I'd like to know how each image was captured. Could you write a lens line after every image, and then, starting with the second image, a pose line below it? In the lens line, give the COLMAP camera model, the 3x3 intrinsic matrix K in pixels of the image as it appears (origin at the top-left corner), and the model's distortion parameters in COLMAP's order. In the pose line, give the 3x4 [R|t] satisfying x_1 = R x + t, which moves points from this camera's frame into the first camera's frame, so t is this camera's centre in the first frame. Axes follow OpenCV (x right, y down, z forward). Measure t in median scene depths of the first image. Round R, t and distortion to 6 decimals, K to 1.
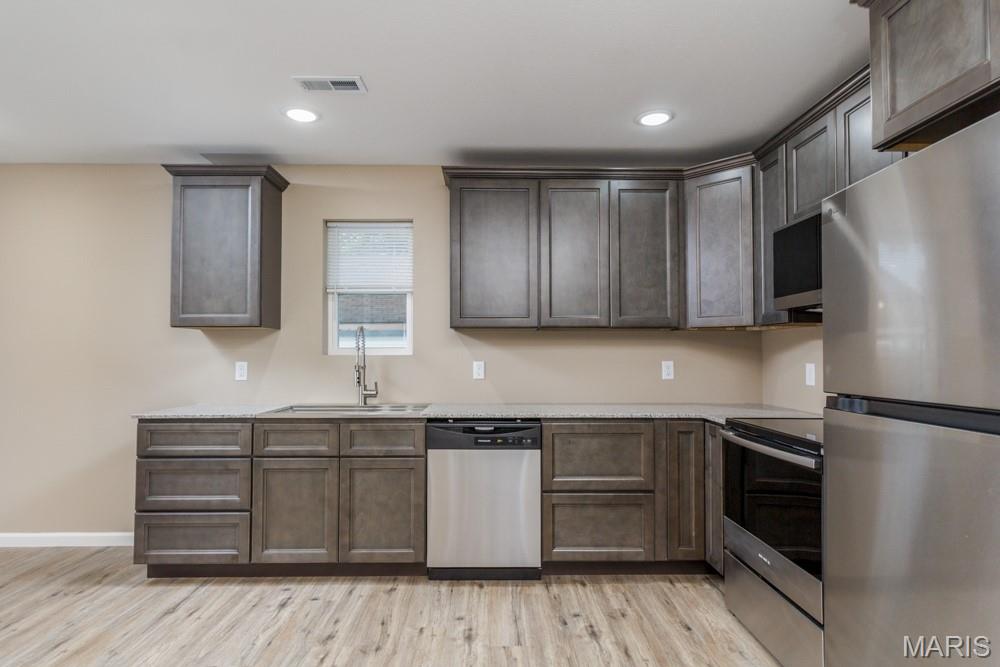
lens RADIAL K [[539.2, 0, 503.0], [0, 539.2, 340.8], [0, 0, 1]] dist [-0.002614, 0.000170]
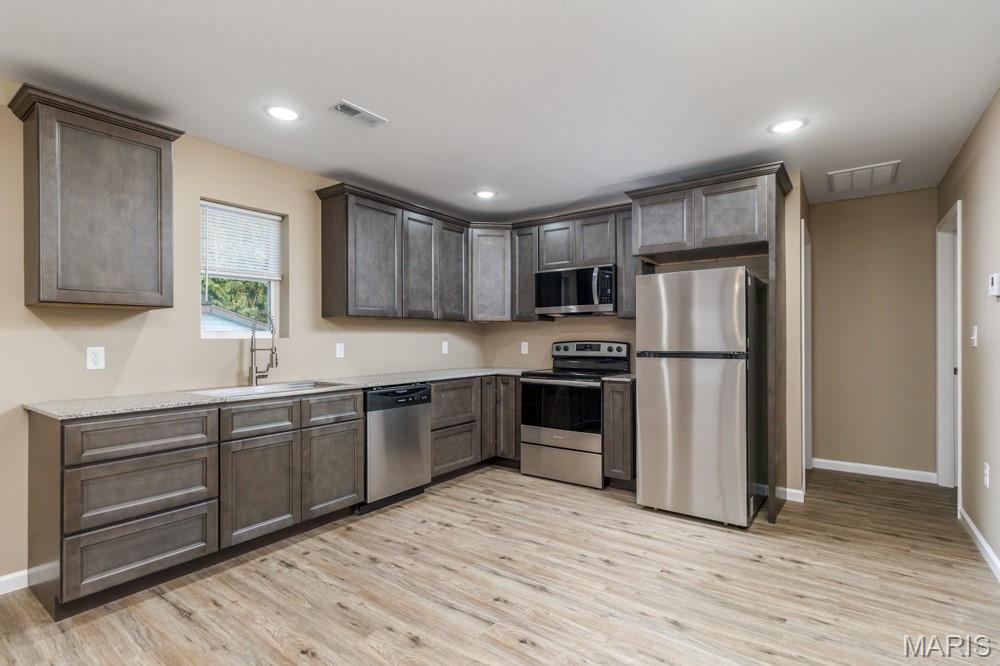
lens RADIAL K [[475.2, 0, 503.5], [0, 475.2, 339.1], [0, 0, 1]] dist [-0.002010, 0.000490]
pose [[0.603497, -0.004706, 0.797352, -0.839961], [-0.016822, 0.999685, 0.018633, 0.003422], [-0.797188, -0.024658, 0.603227, 0.073098]]
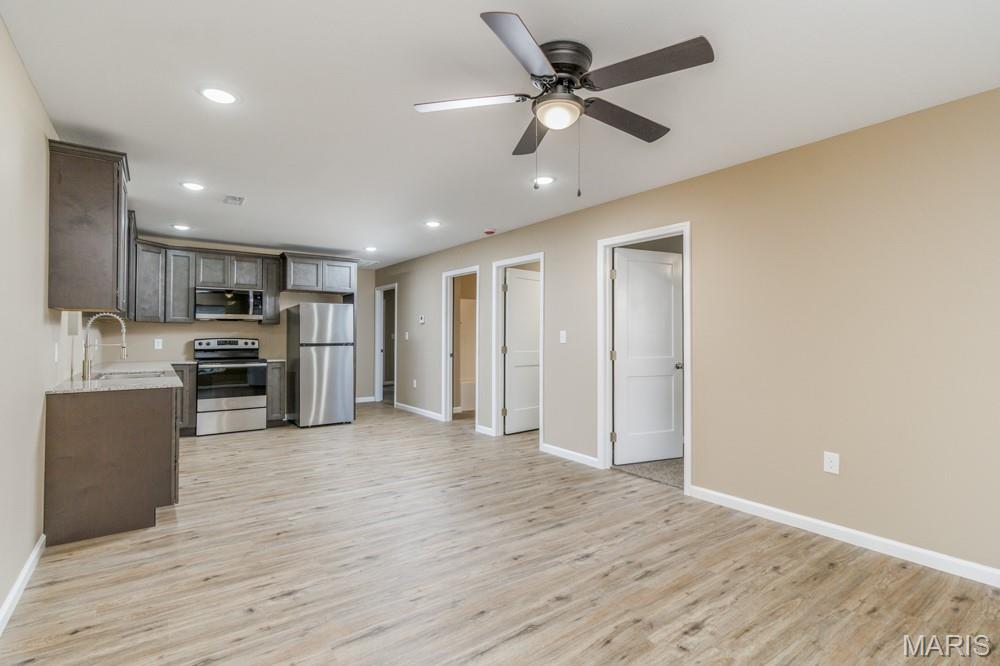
lens RADIAL K [[475.2, 0, 494.9], [0, 475.2, 325.5], [0, 0, 1]] dist [-0.002010, 0.000490]
pose [[-0.563379, 0.015064, 0.826061, -2.002723], [-0.022300, 0.999192, -0.033430, 0.021031], [-0.825897, -0.037255, -0.562588, 1.018733]]
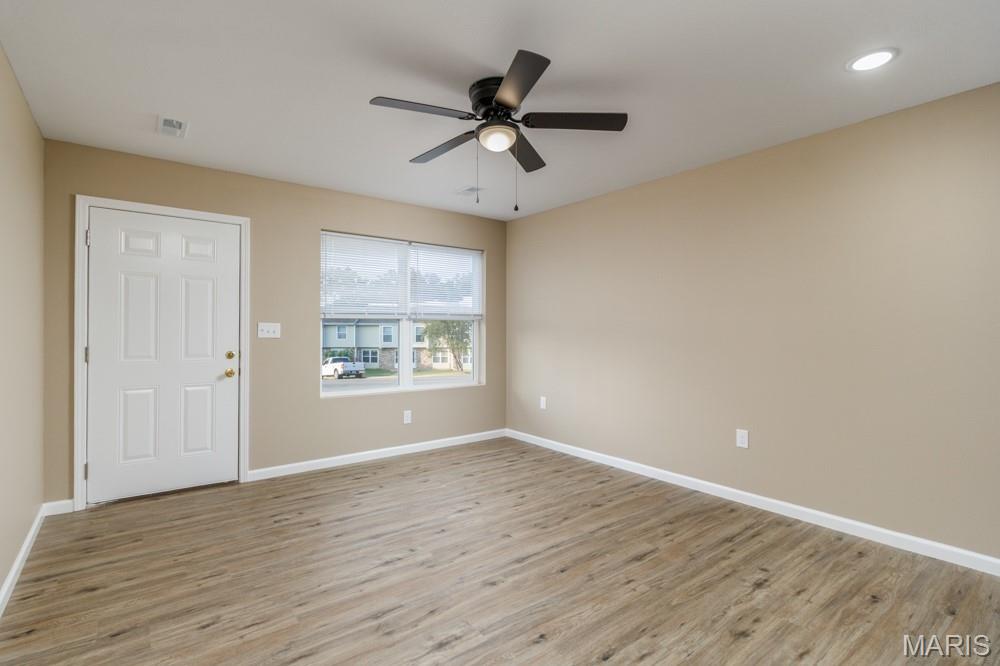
lens RADIAL K [[475.2, 0, 491.5], [0, 475.2, 332.3], [0, 0, 1]] dist [-0.002010, 0.000490]
pose [[0.585383, 0.004658, -0.810743, -0.749150], [0.016917, 0.999696, 0.017959, 0.000193], [0.810580, -0.024228, 0.585126, 0.002760]]
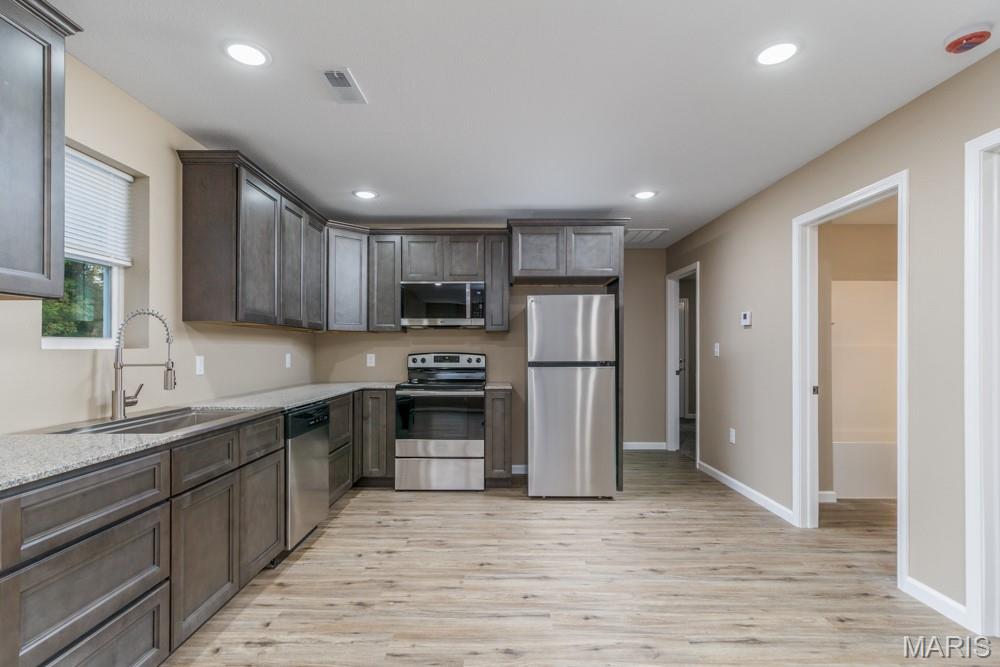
lens RADIAL K [[475.2, 0, 495.4], [0, 475.2, 349.9], [0, 0, 1]] dist [-0.002010, 0.000490]
pose [[0.033200, -0.000324, 0.999449, -1.049256], [-0.024420, 0.999701, 0.001136, 0.017593], [-0.999150, -0.024445, 0.033182, 0.574337]]
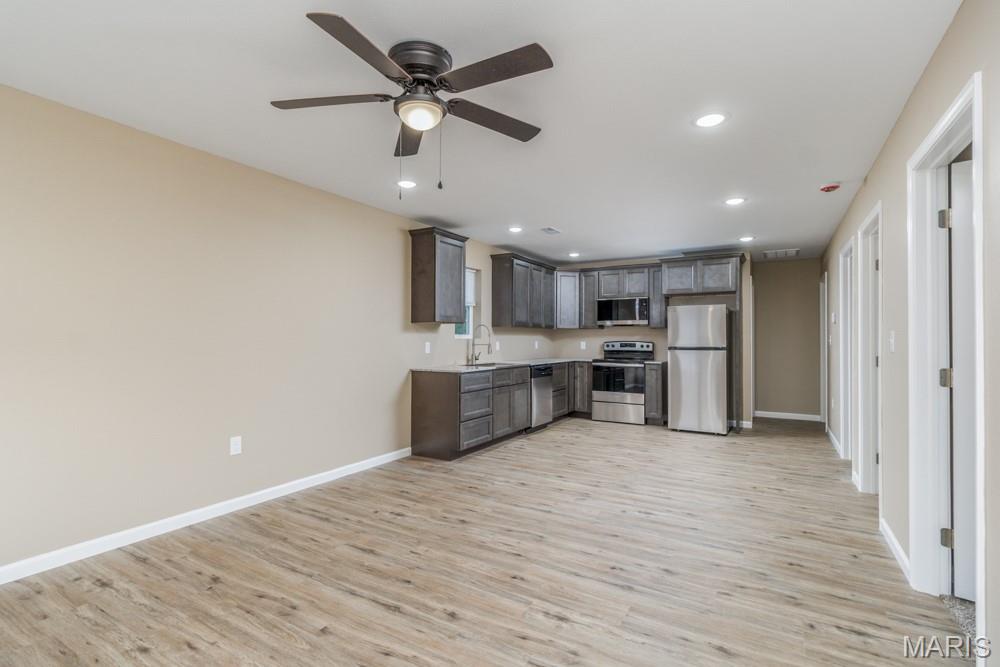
lens RADIAL K [[475.2, 0, 498.2], [0, 475.2, 332.4], [0, 0, 1]] dist [-0.002010, 0.000490]
pose [[0.529366, 0.010611, 0.848327, -2.006912], [-0.024240, 0.999703, 0.002622, -0.003951], [-0.848047, -0.021952, 0.529465, 0.020774]]
